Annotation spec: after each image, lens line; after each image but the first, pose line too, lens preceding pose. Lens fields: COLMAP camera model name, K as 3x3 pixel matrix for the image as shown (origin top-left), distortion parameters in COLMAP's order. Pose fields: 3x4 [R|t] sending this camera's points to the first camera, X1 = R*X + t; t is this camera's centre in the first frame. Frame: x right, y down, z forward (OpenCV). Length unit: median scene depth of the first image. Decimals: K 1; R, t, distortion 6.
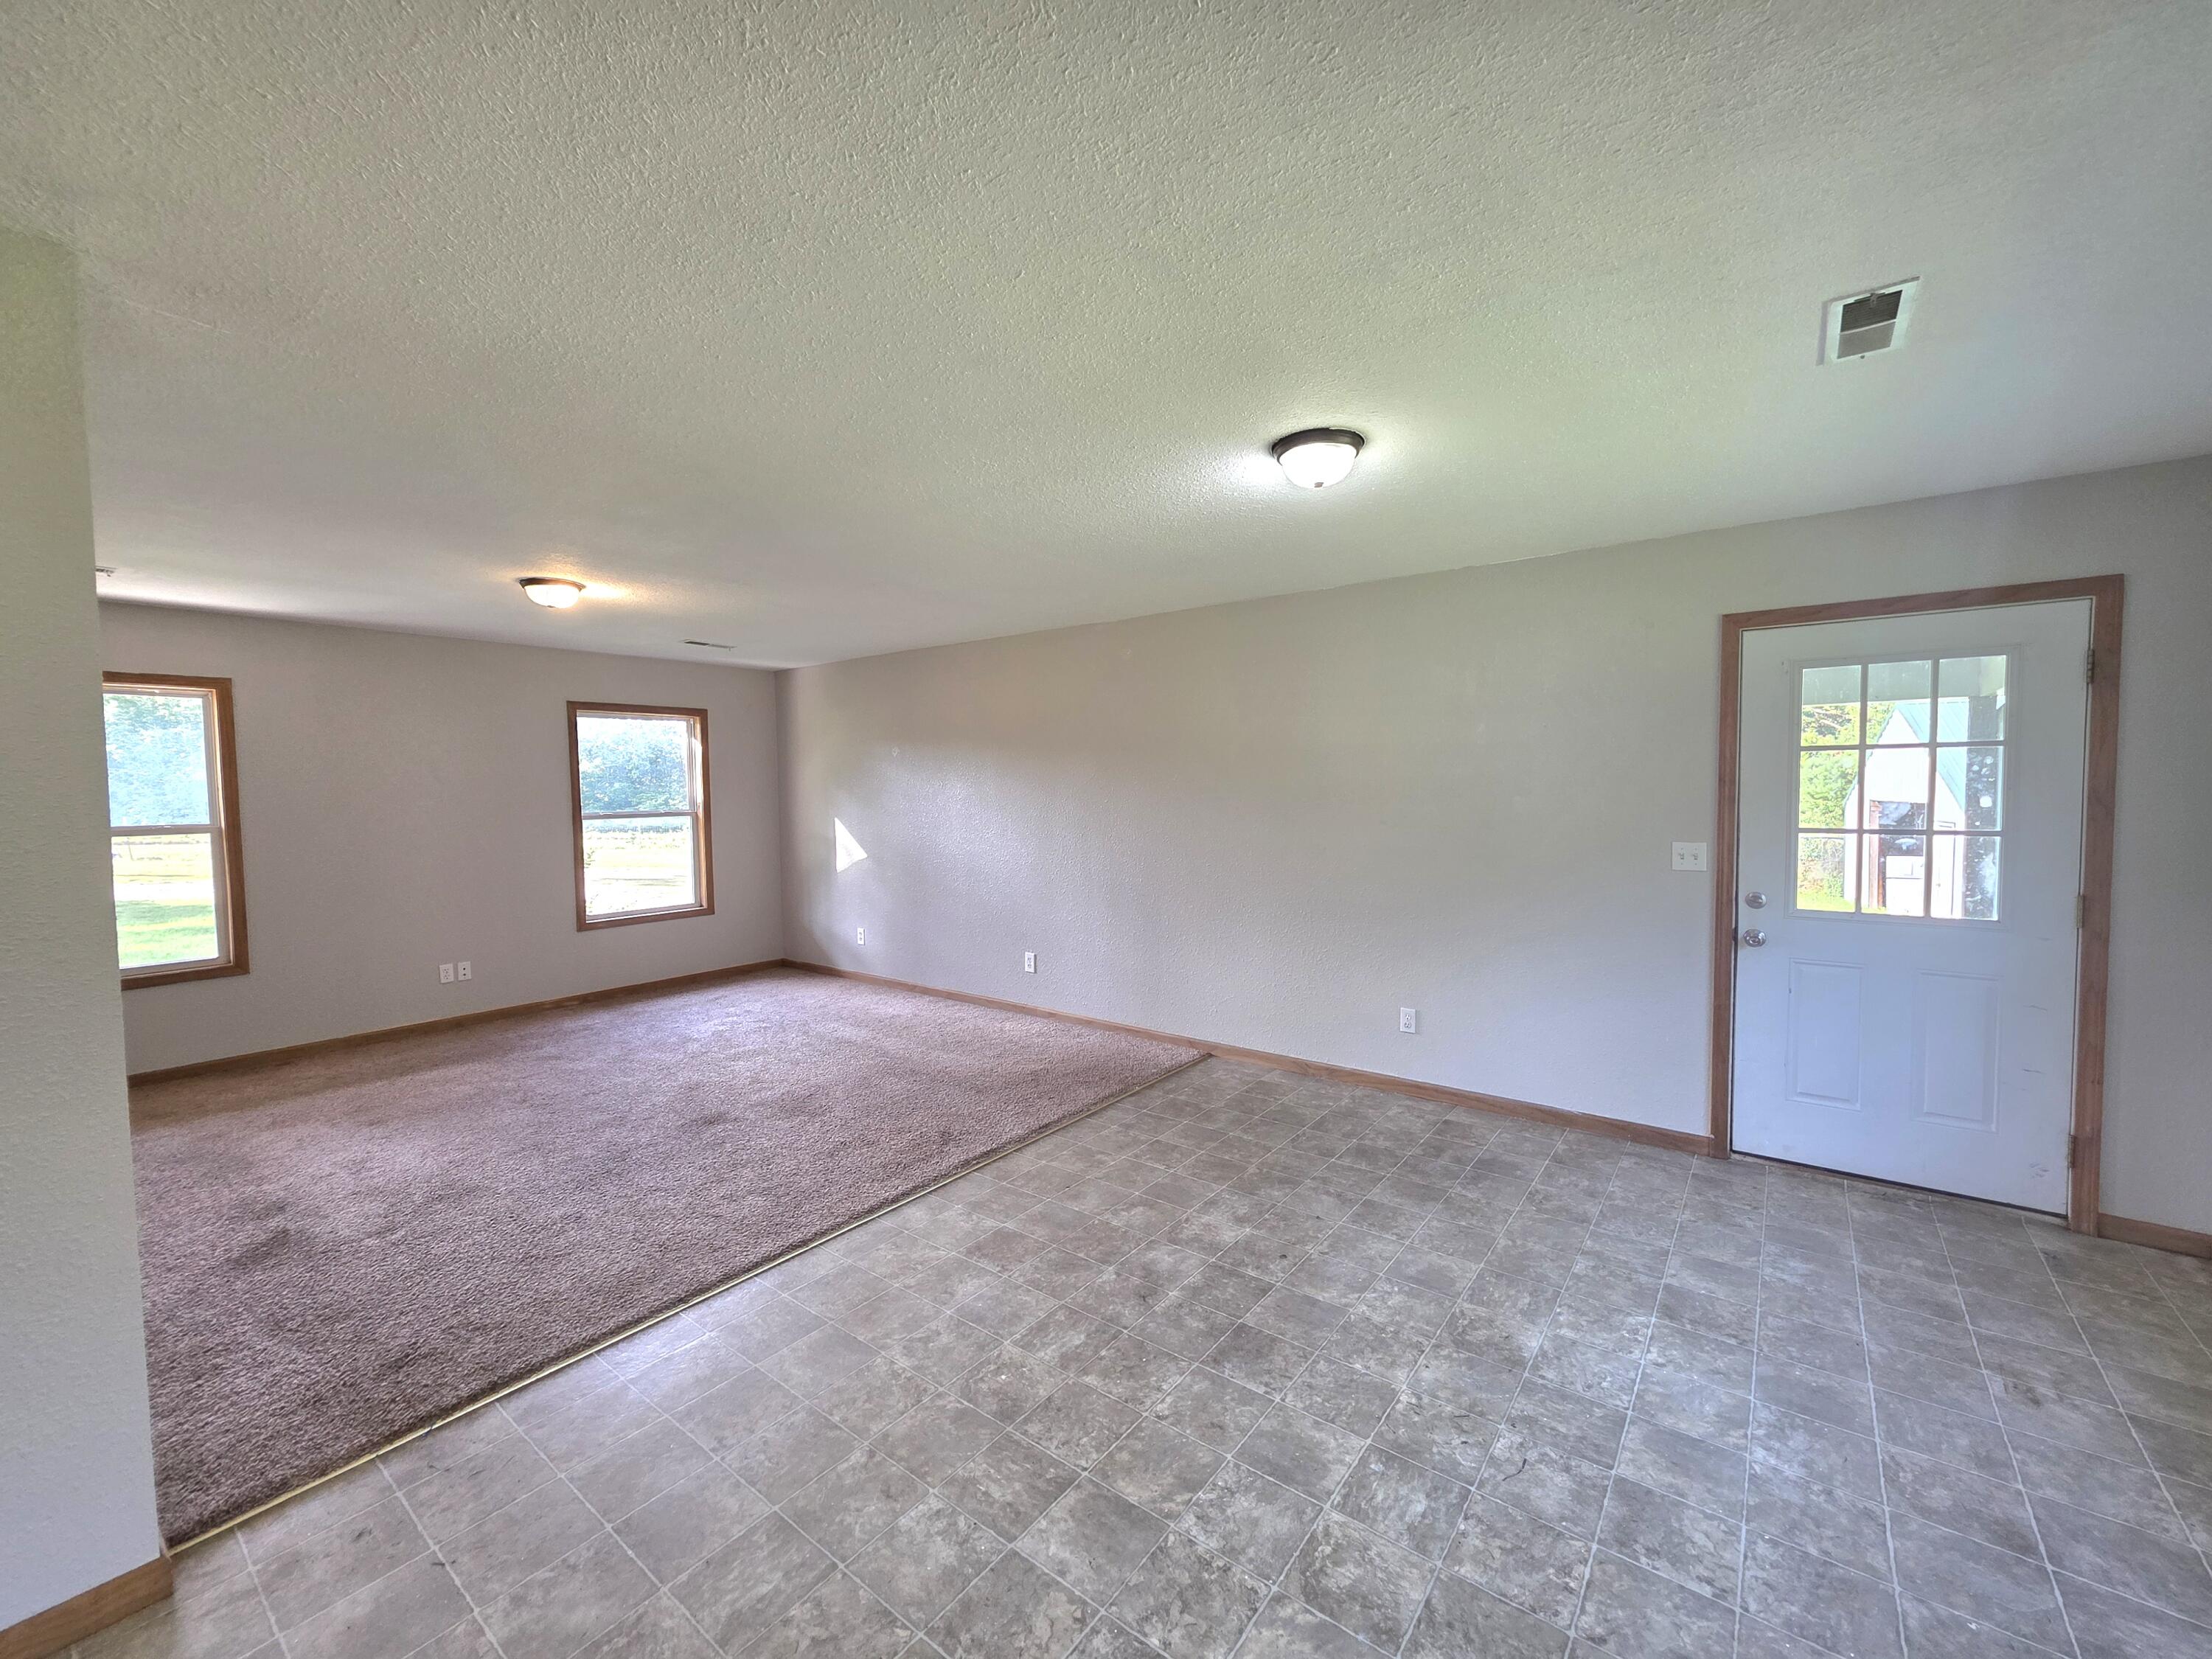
lens RADIAL K [[886.8, 0, 1117.7], [0, 886.8, 822.5], [0, 0, 1]] dist [0.004063, -0.000938]
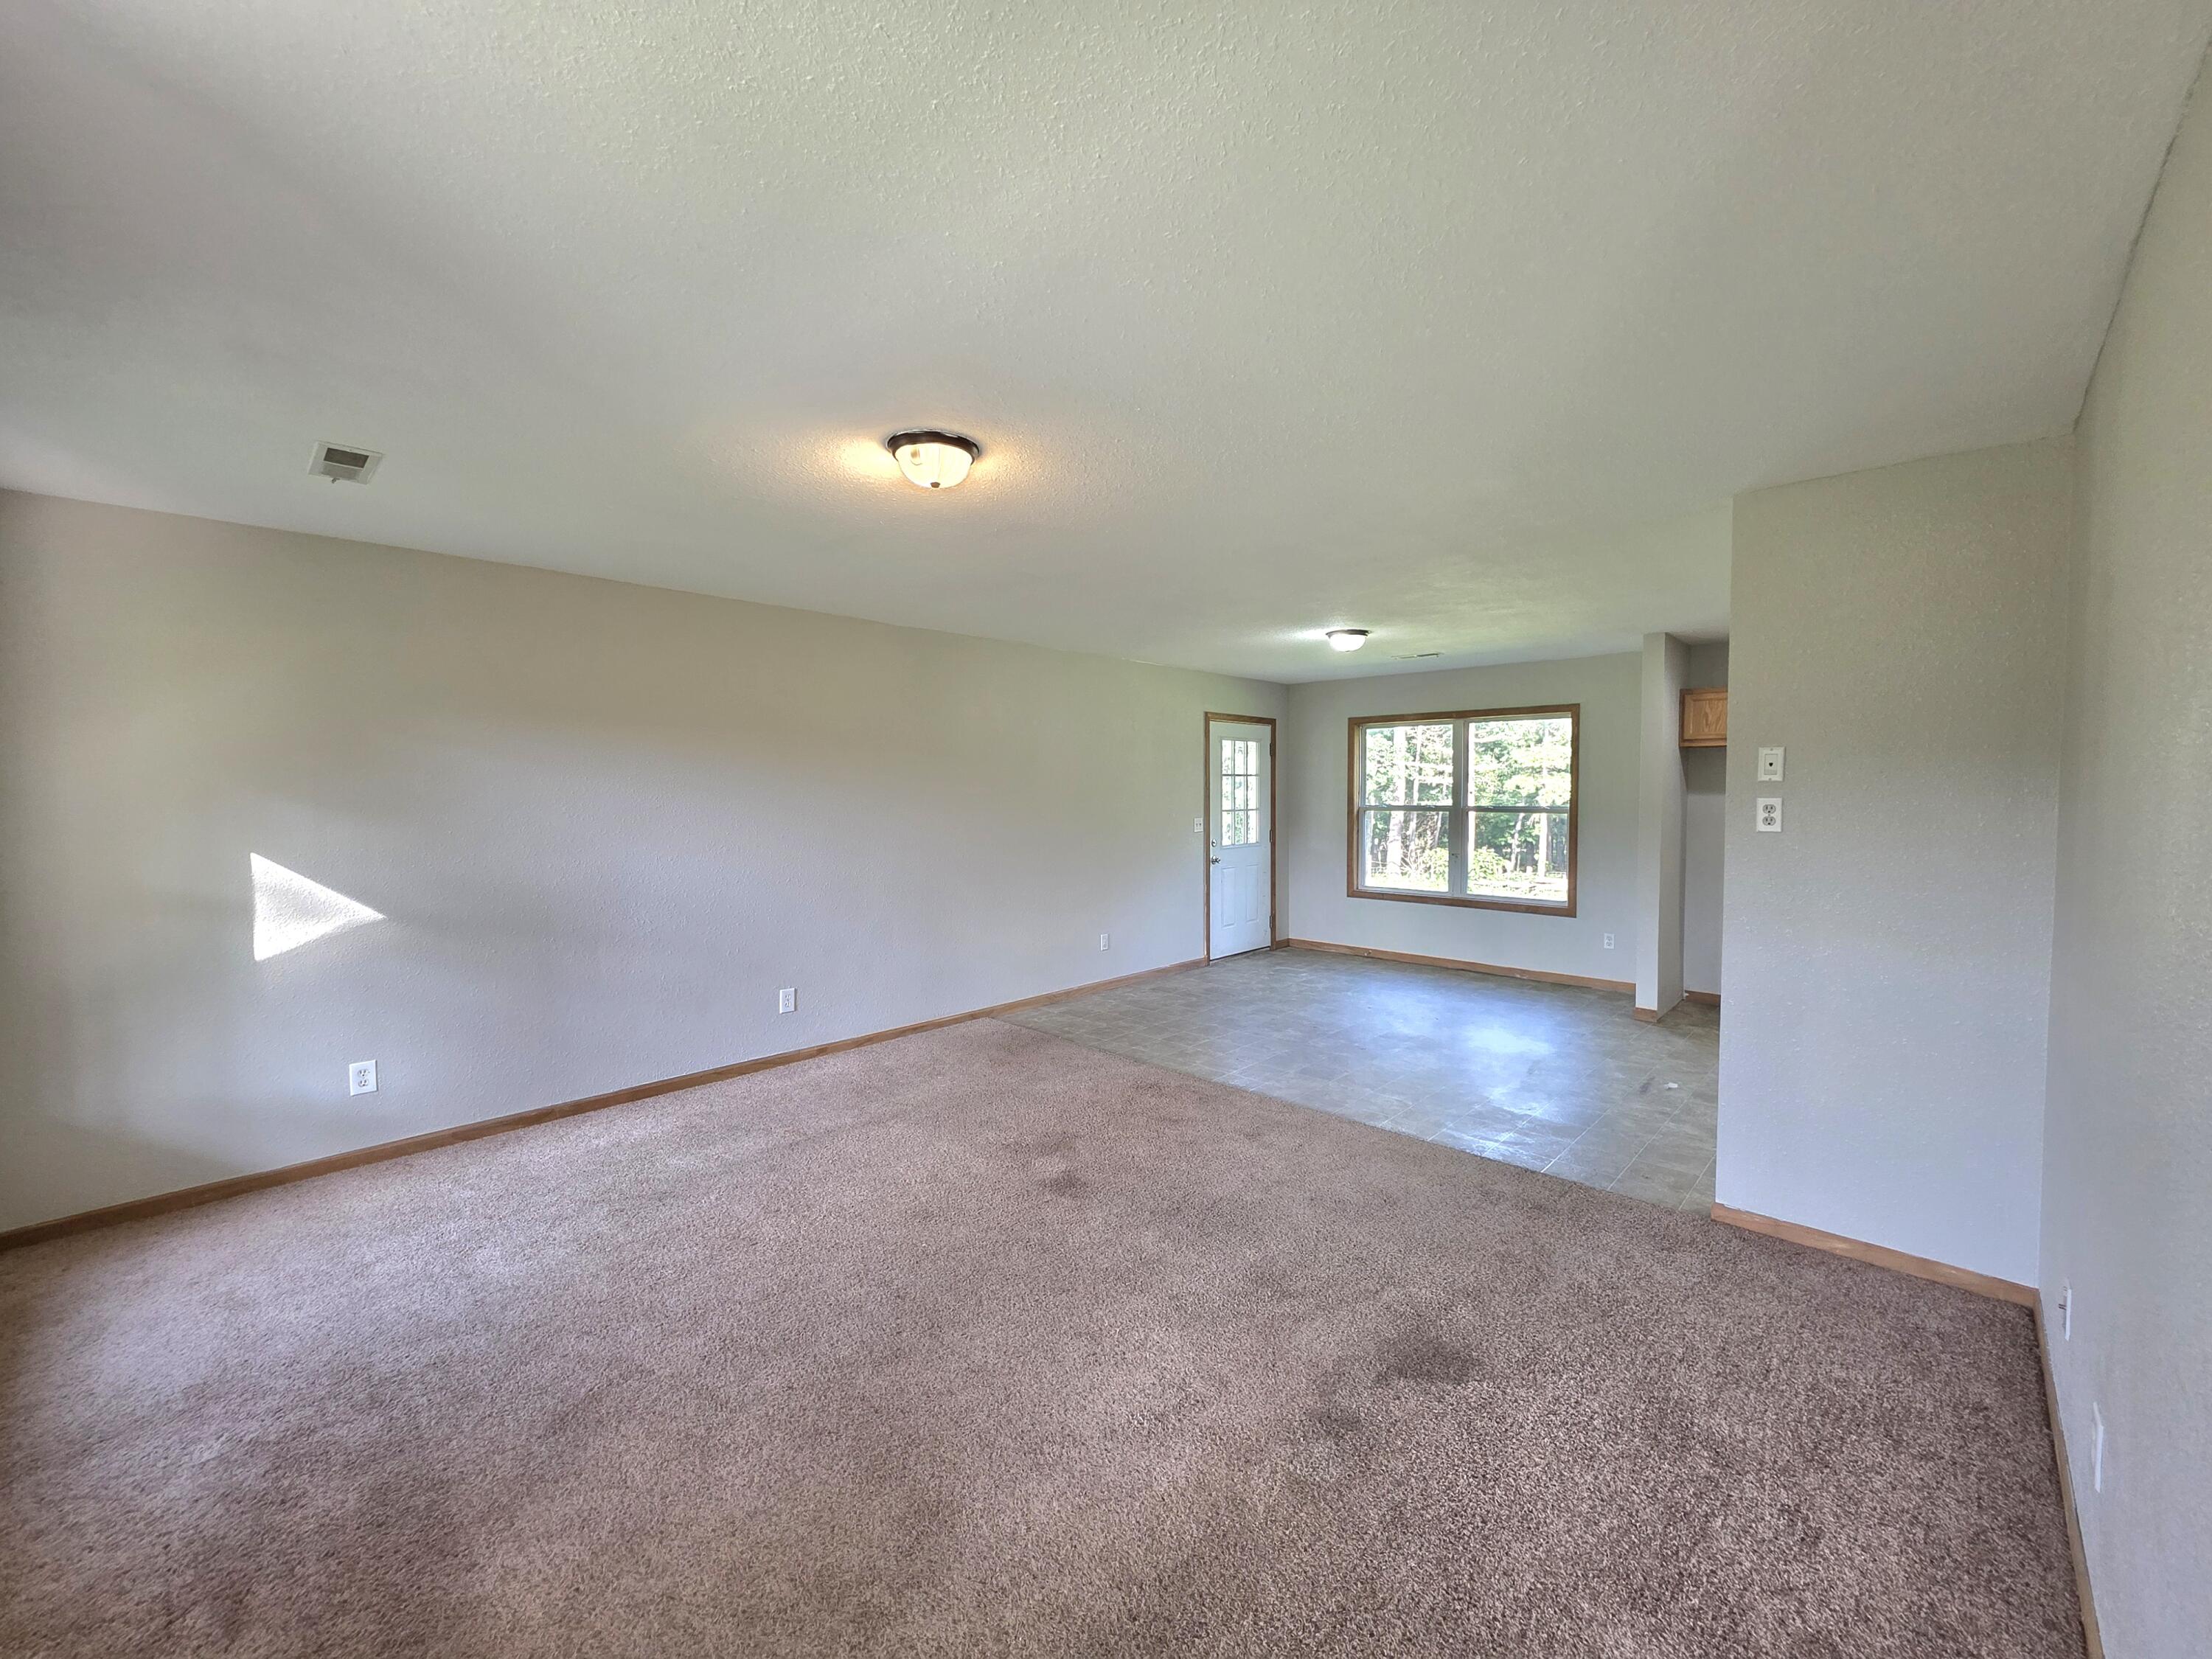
lens RADIAL K [[886.8, 0, 1121.6], [0, 886.8, 832.6], [0, 0, 1]] dist [0.004063, -0.000938]
pose [[0.101400, -0.038206, 0.994112, -1.606778], [0.043232, 0.998488, 0.033964, -0.025426], [-0.993906, 0.039533, 0.102898, 1.076648]]
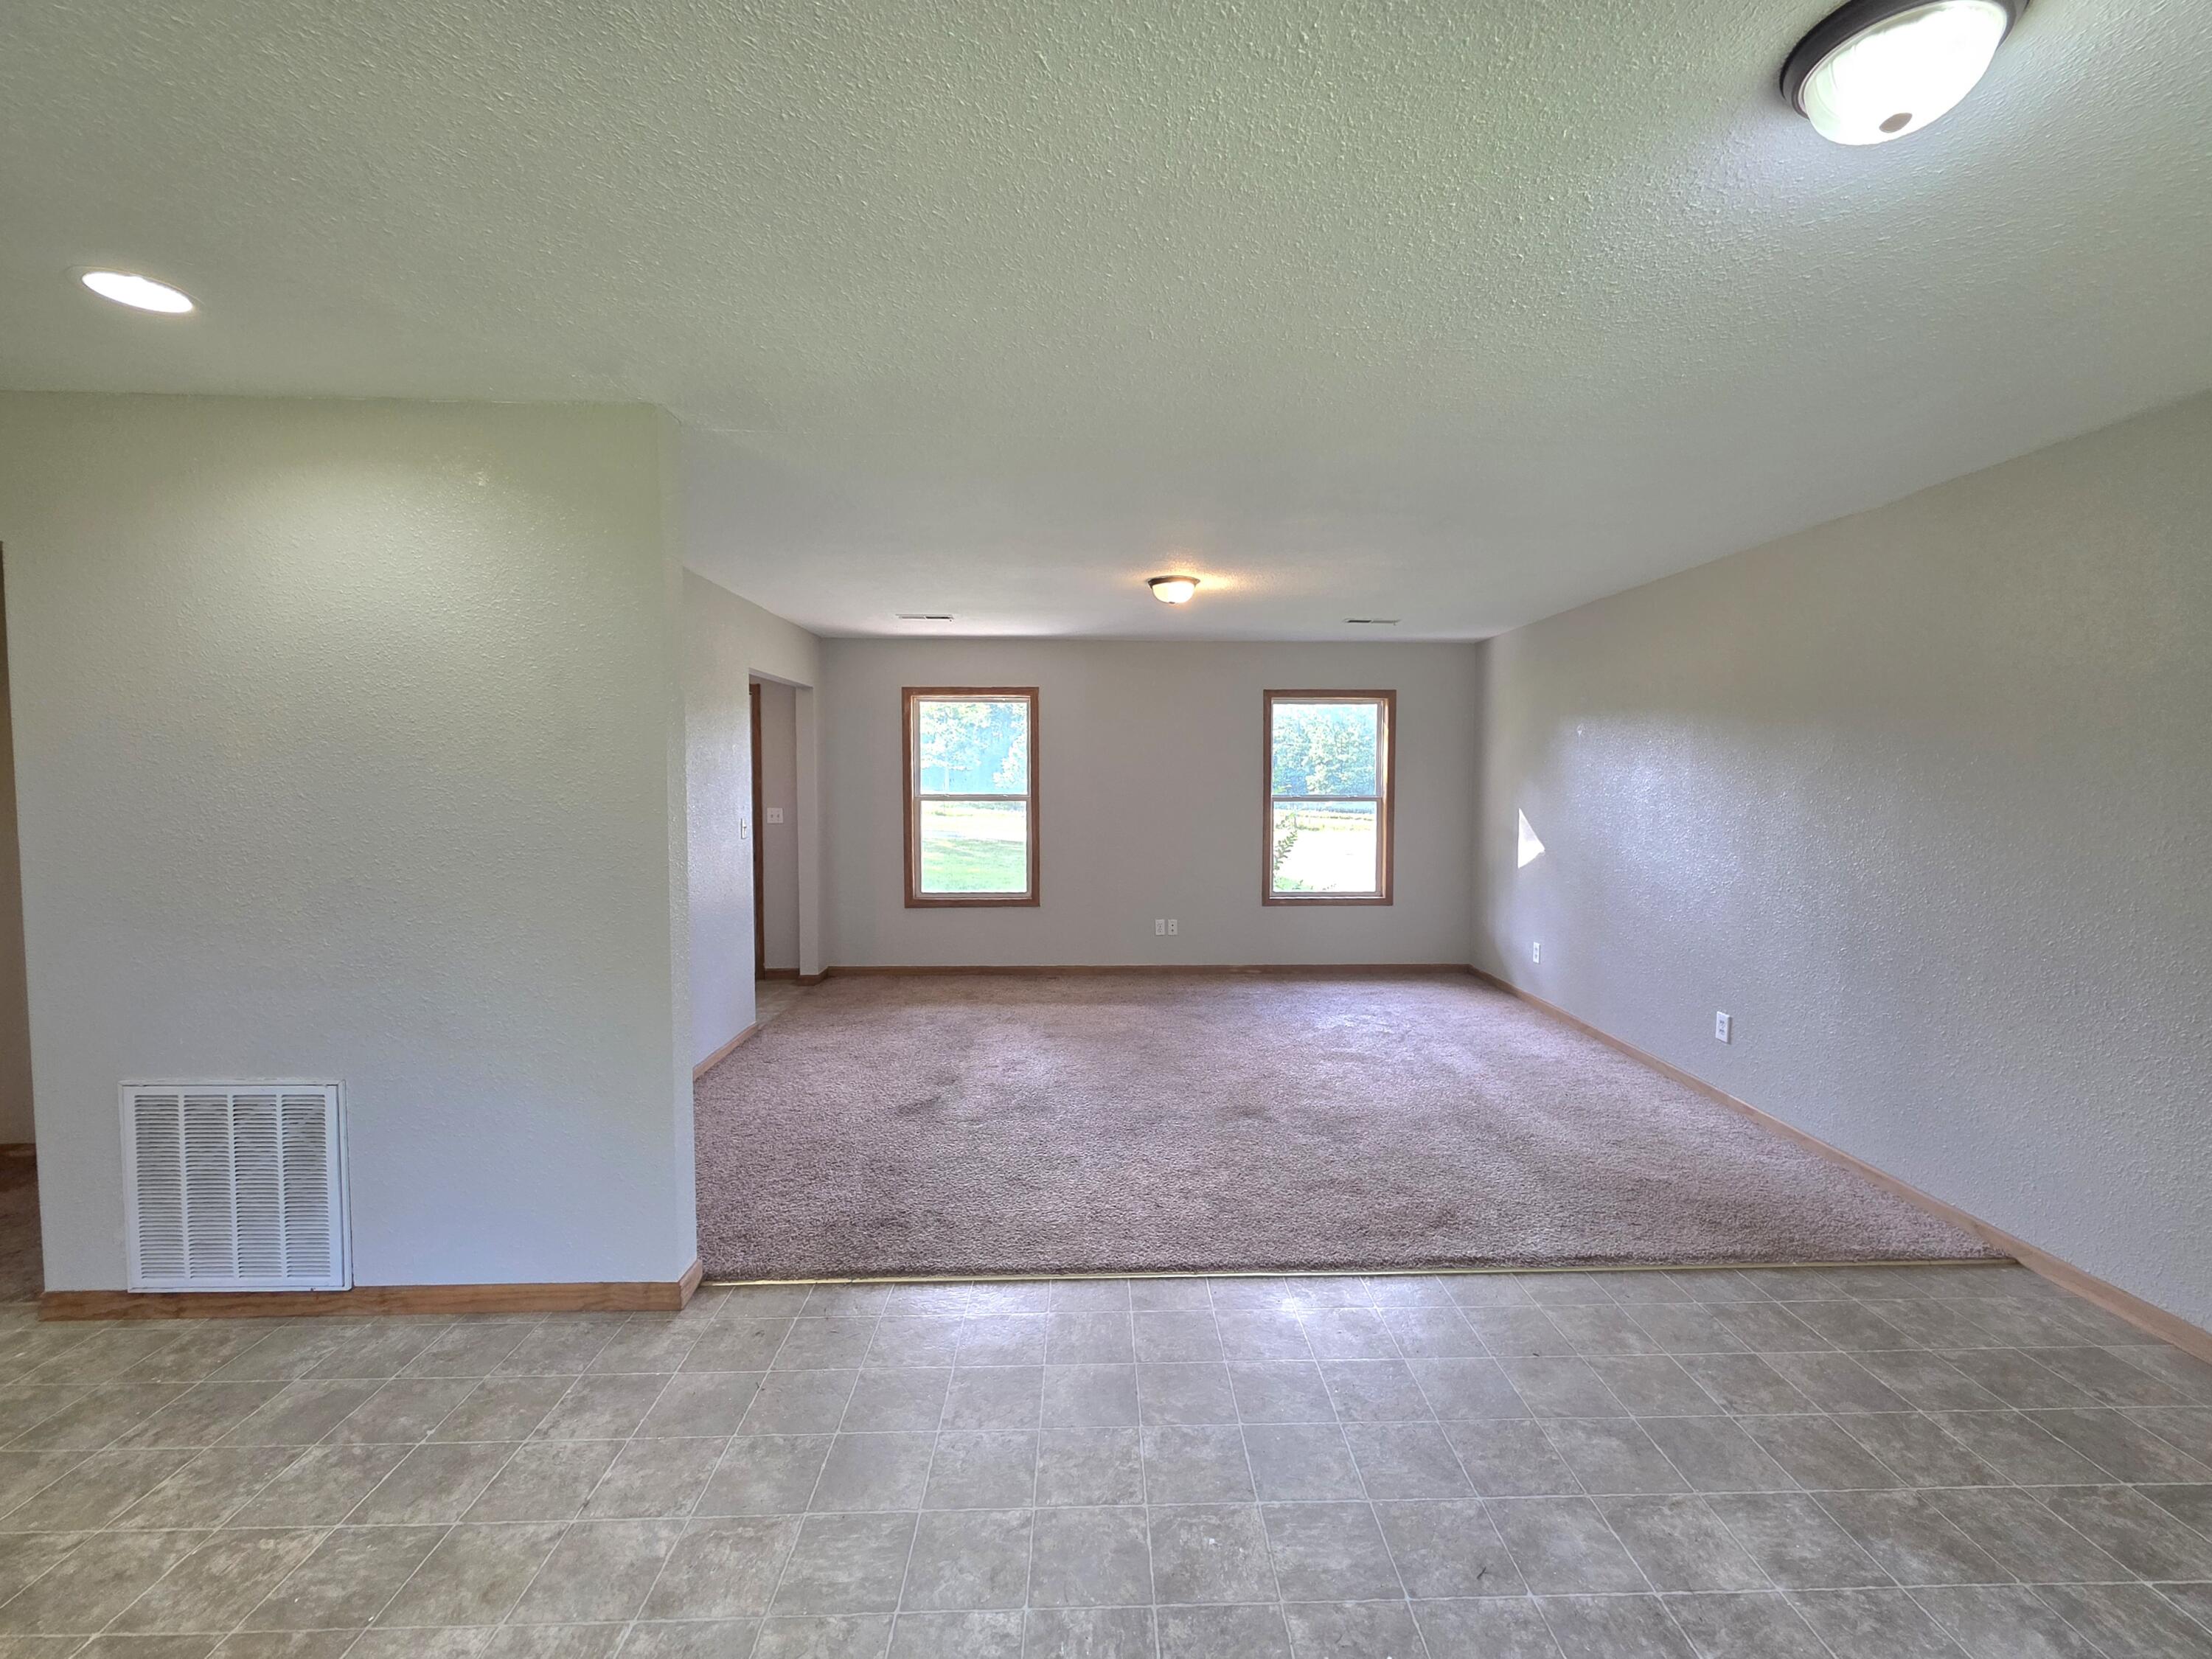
lens RADIAL K [[938.2, 0, 1122.4], [0, 938.2, 820.6], [0, 0, 1]] dist [0.001944, 0.000376]
pose [[0.632513, 0.049105, -0.772992, 0.296777], [-0.042144, 0.998692, 0.028957, -0.009550], [0.773402, 0.014262, 0.633755, 0.300630]]
